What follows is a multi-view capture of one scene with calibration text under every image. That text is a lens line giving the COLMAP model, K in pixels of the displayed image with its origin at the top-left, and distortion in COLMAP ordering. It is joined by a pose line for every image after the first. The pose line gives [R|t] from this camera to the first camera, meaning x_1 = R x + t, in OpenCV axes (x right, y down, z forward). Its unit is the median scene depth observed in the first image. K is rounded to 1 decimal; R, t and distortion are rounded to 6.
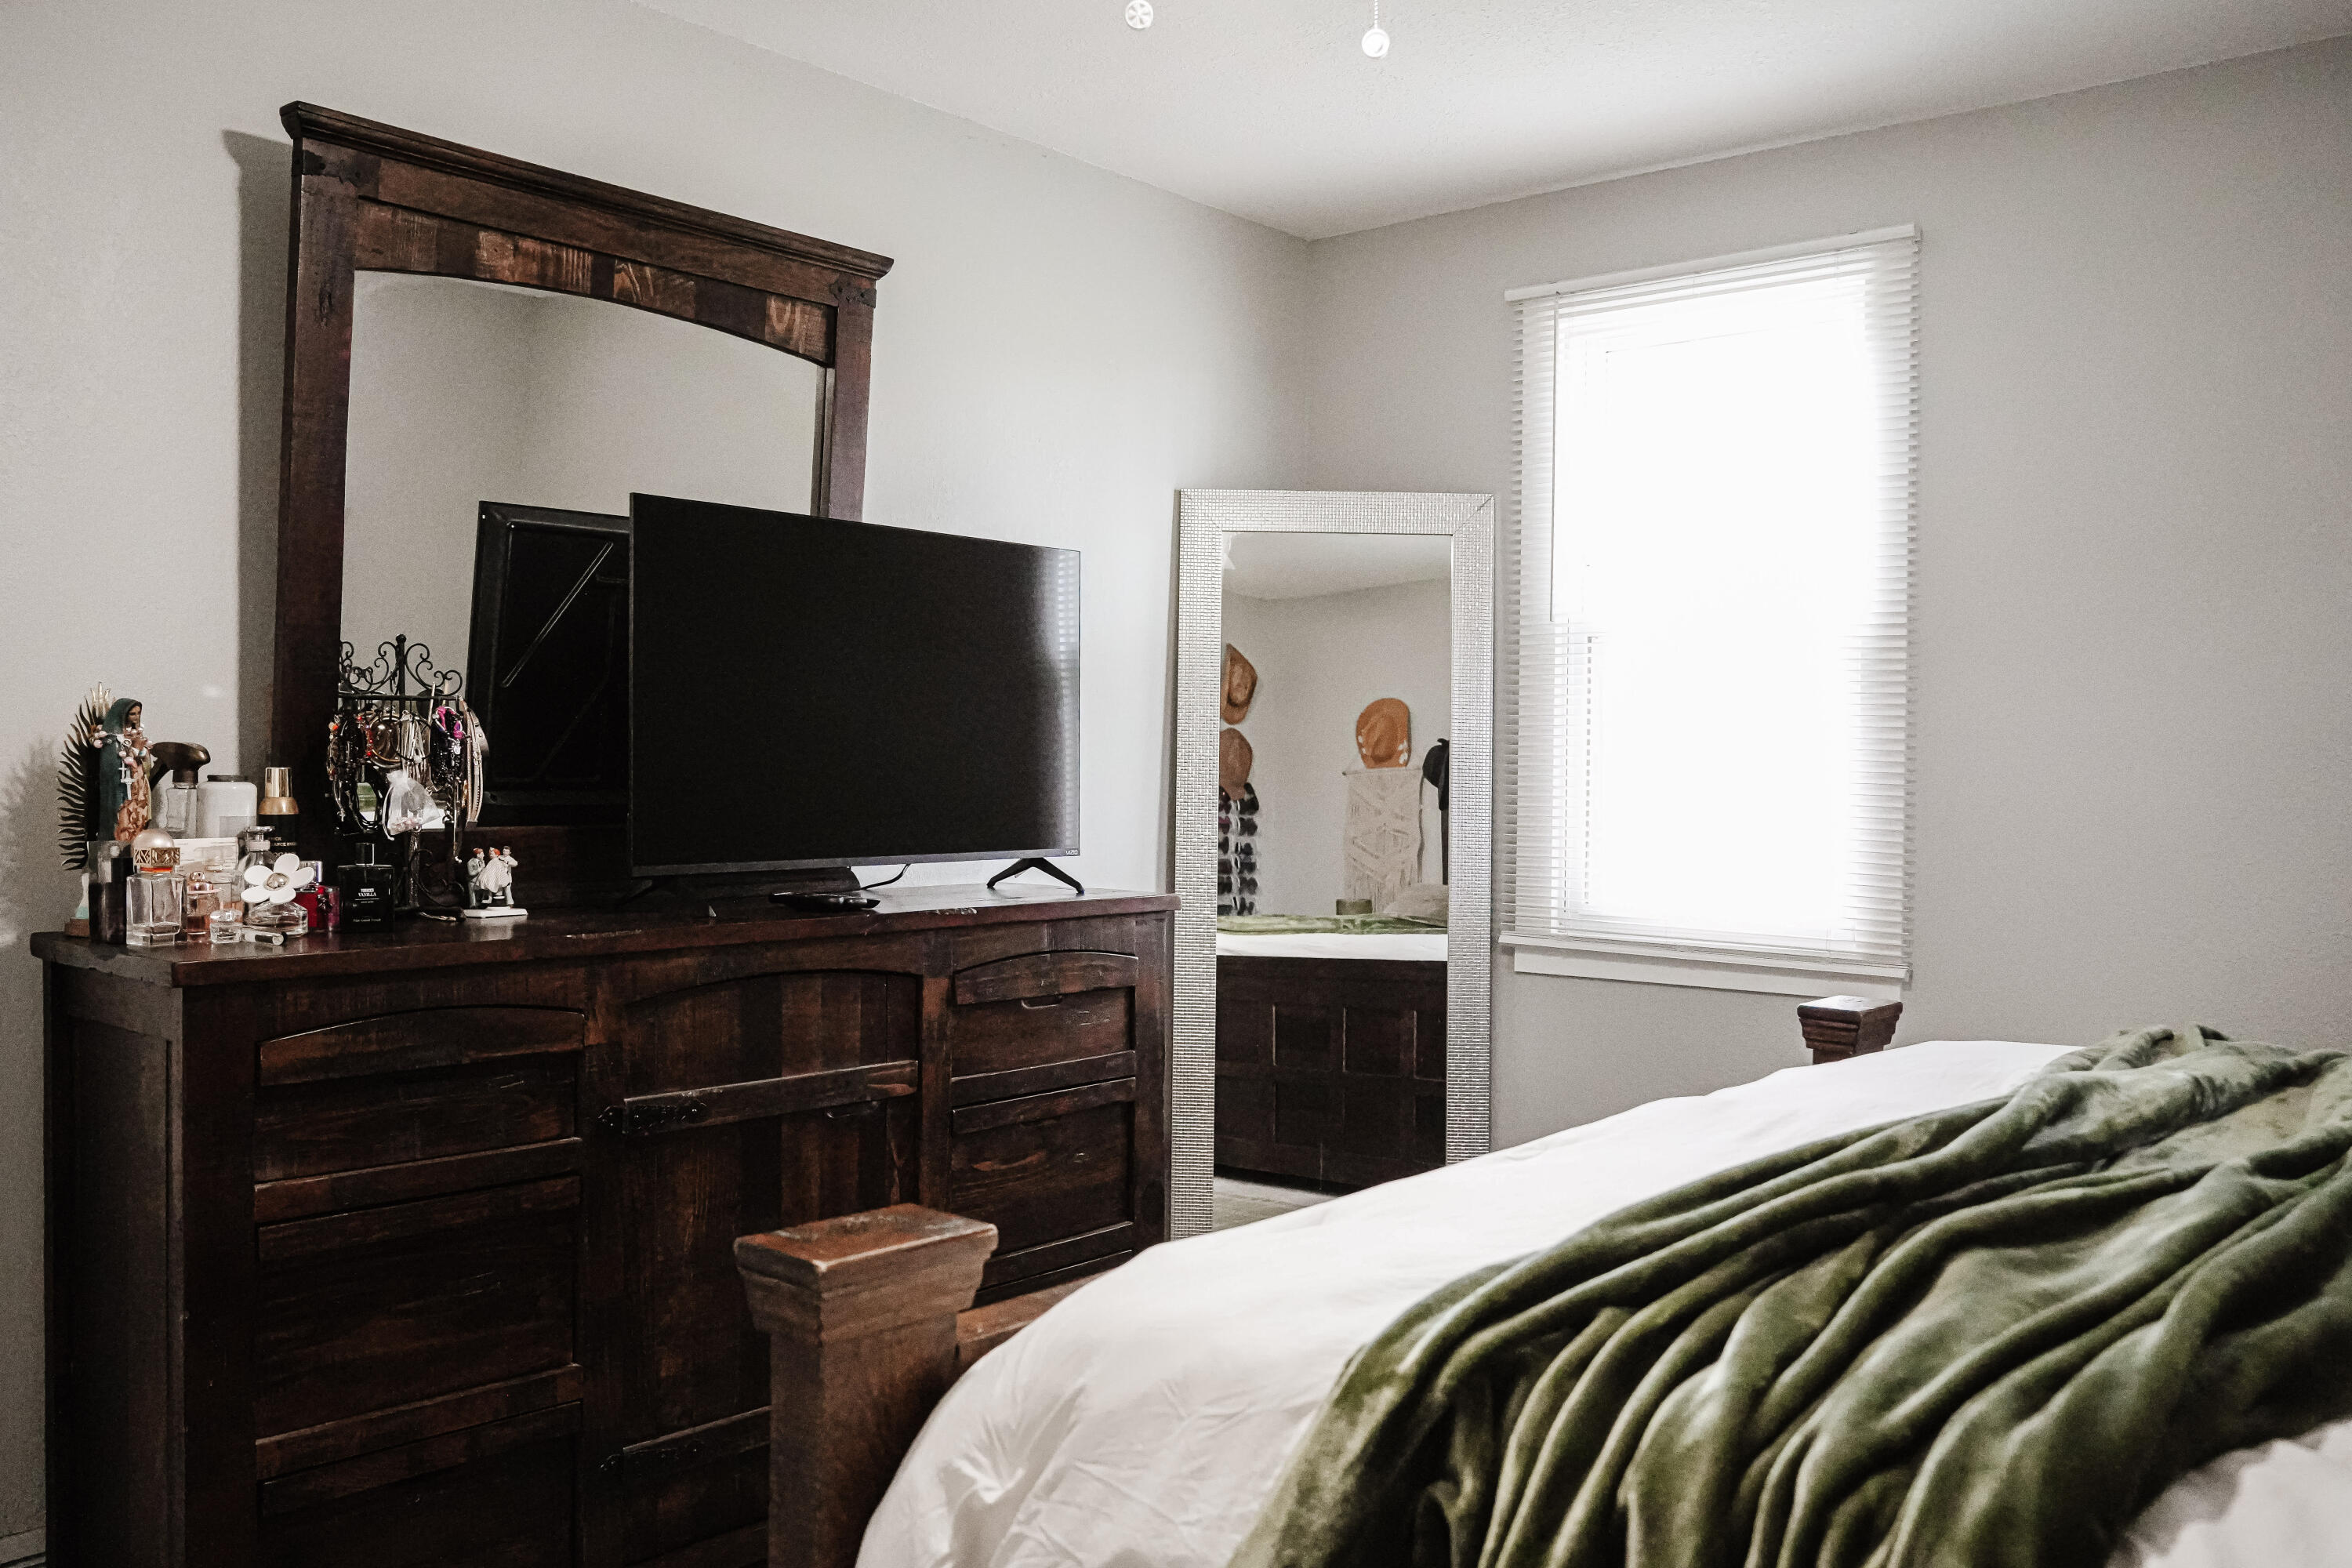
lens RADIAL K [[1916.0, 0, 1182.1], [0, 1916.0, 781.8], [0, 0, 1]] dist [-0.054785, 0.043844]
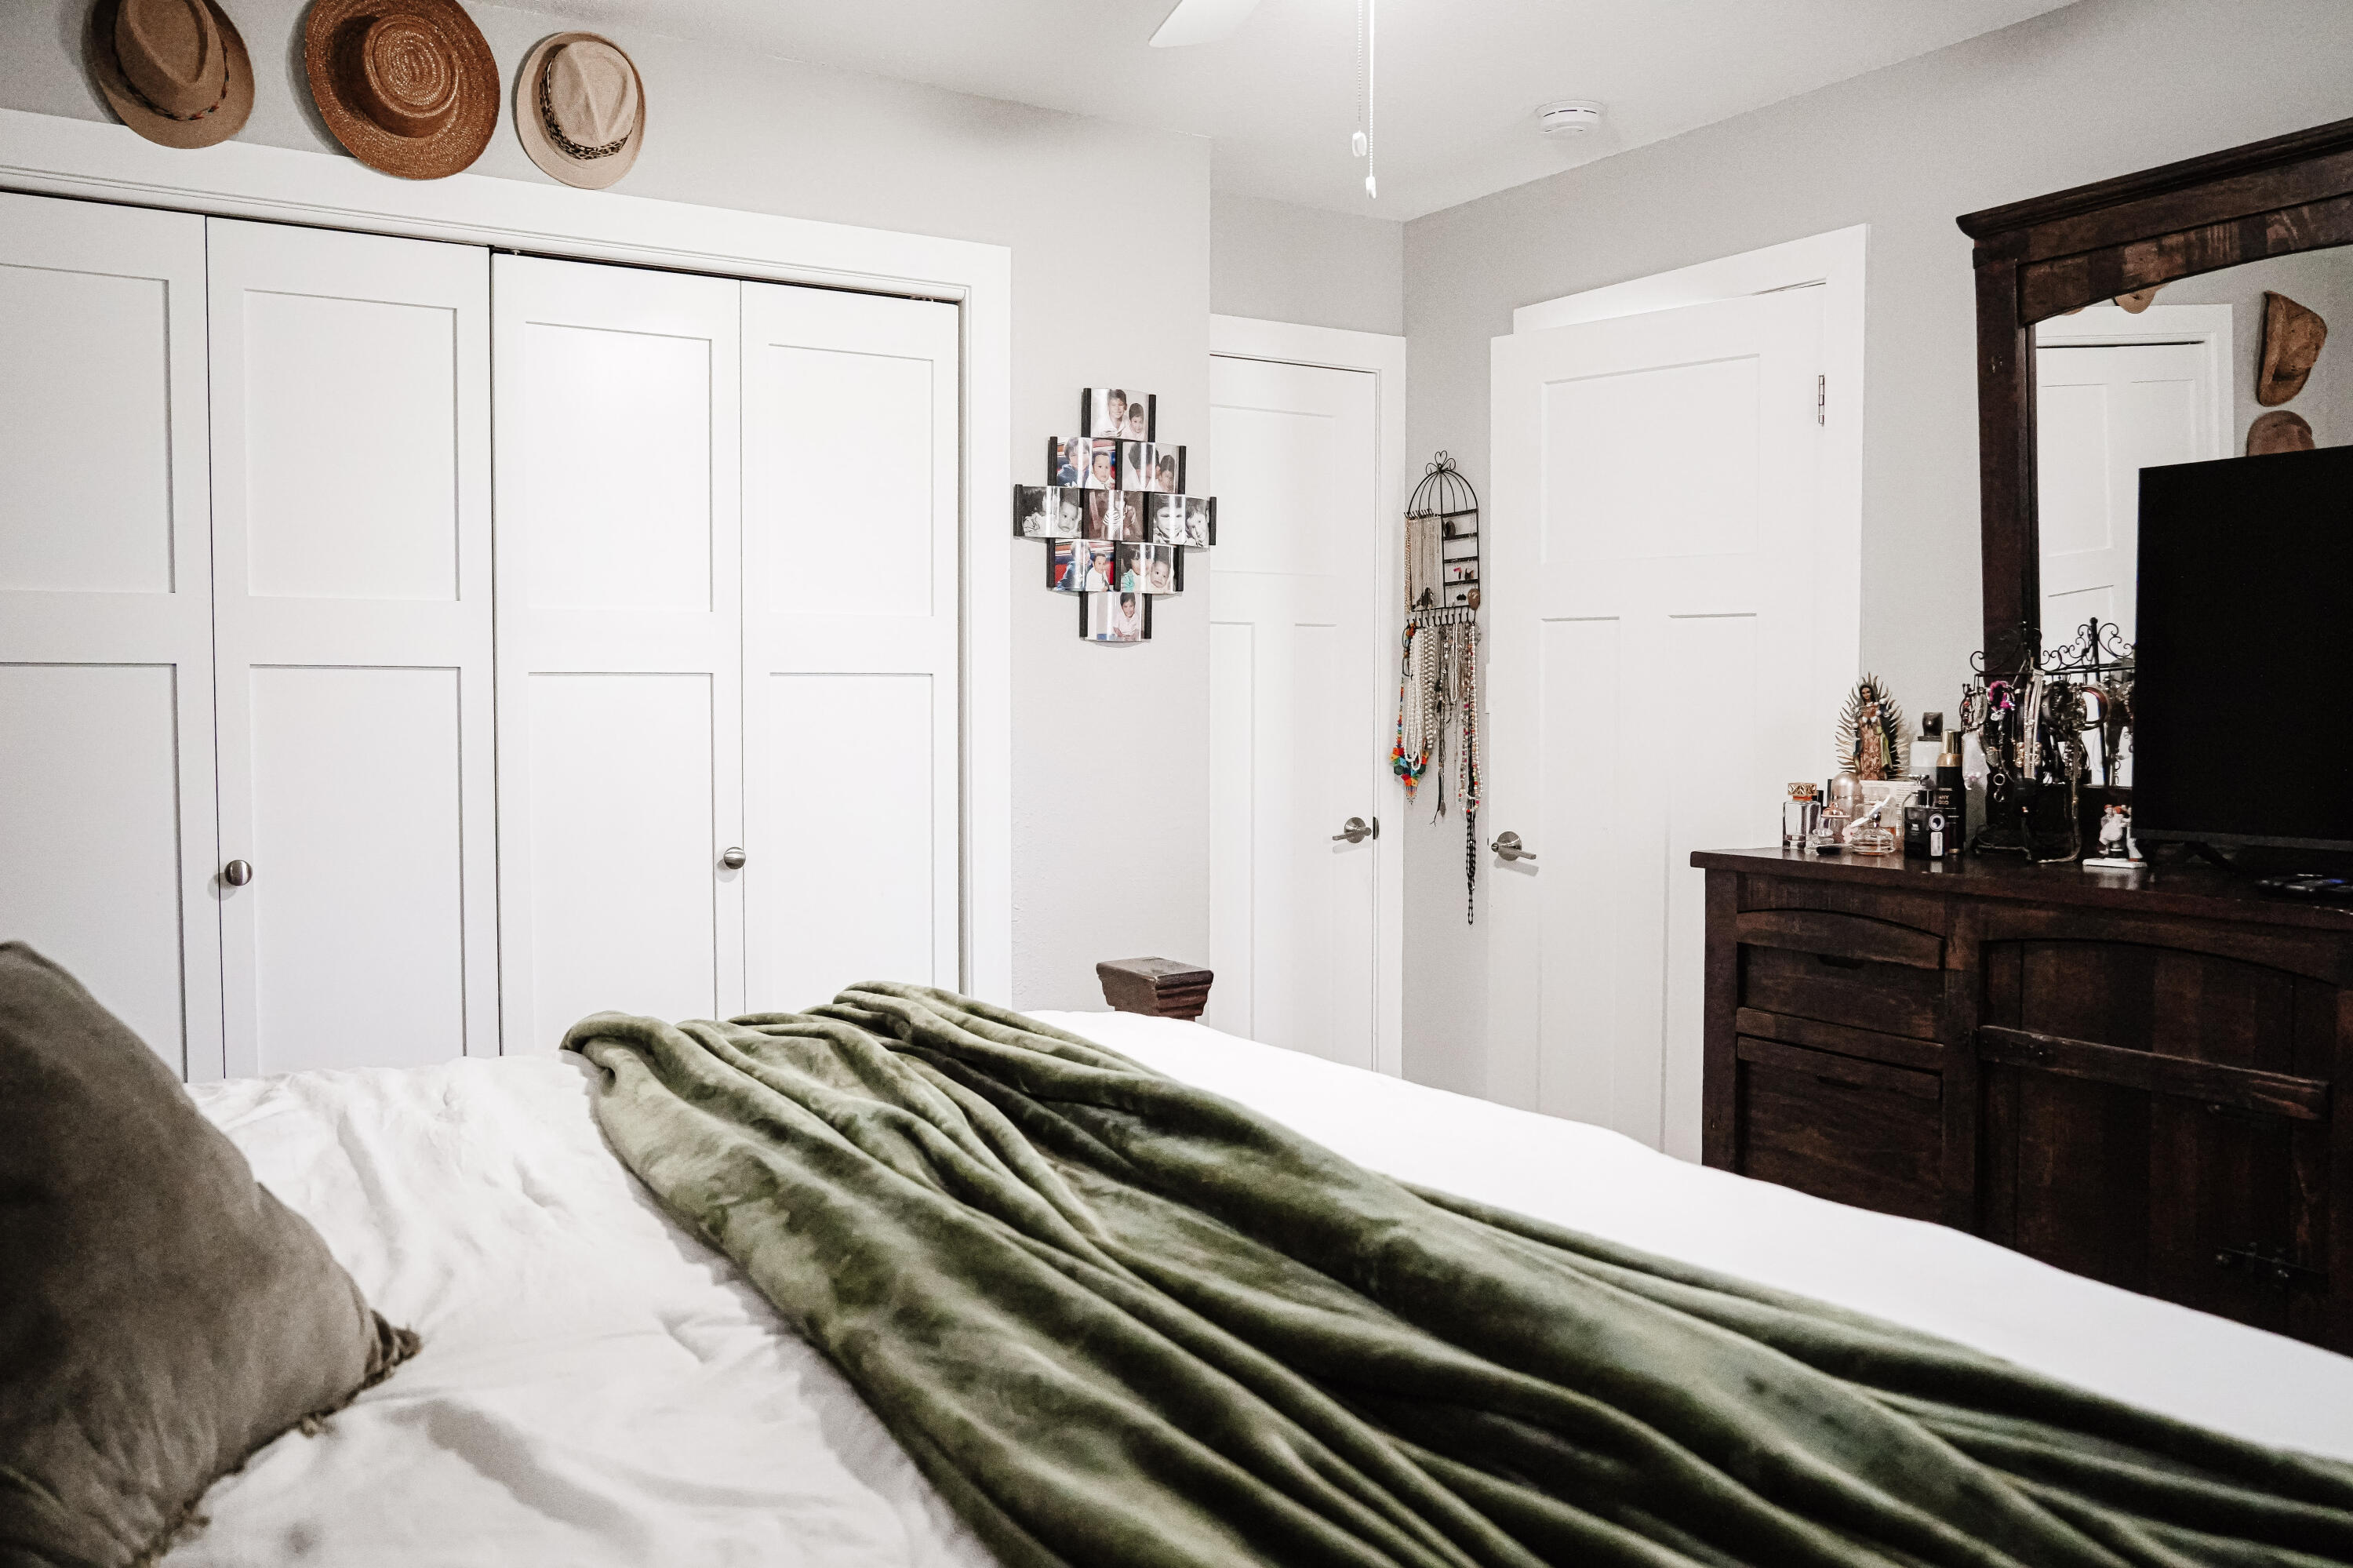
lens RADIAL K [[1916.9, 0, 1182.4], [0, 1916.9, 779.8], [0, 0, 1]] dist [-0.054785, 0.043844]
pose [[-0.313350, 0.033732, -0.949039, 0.865102], [-0.008115, 0.999237, 0.038196, -0.017806], [0.949603, 0.019670, -0.312837, 0.833389]]
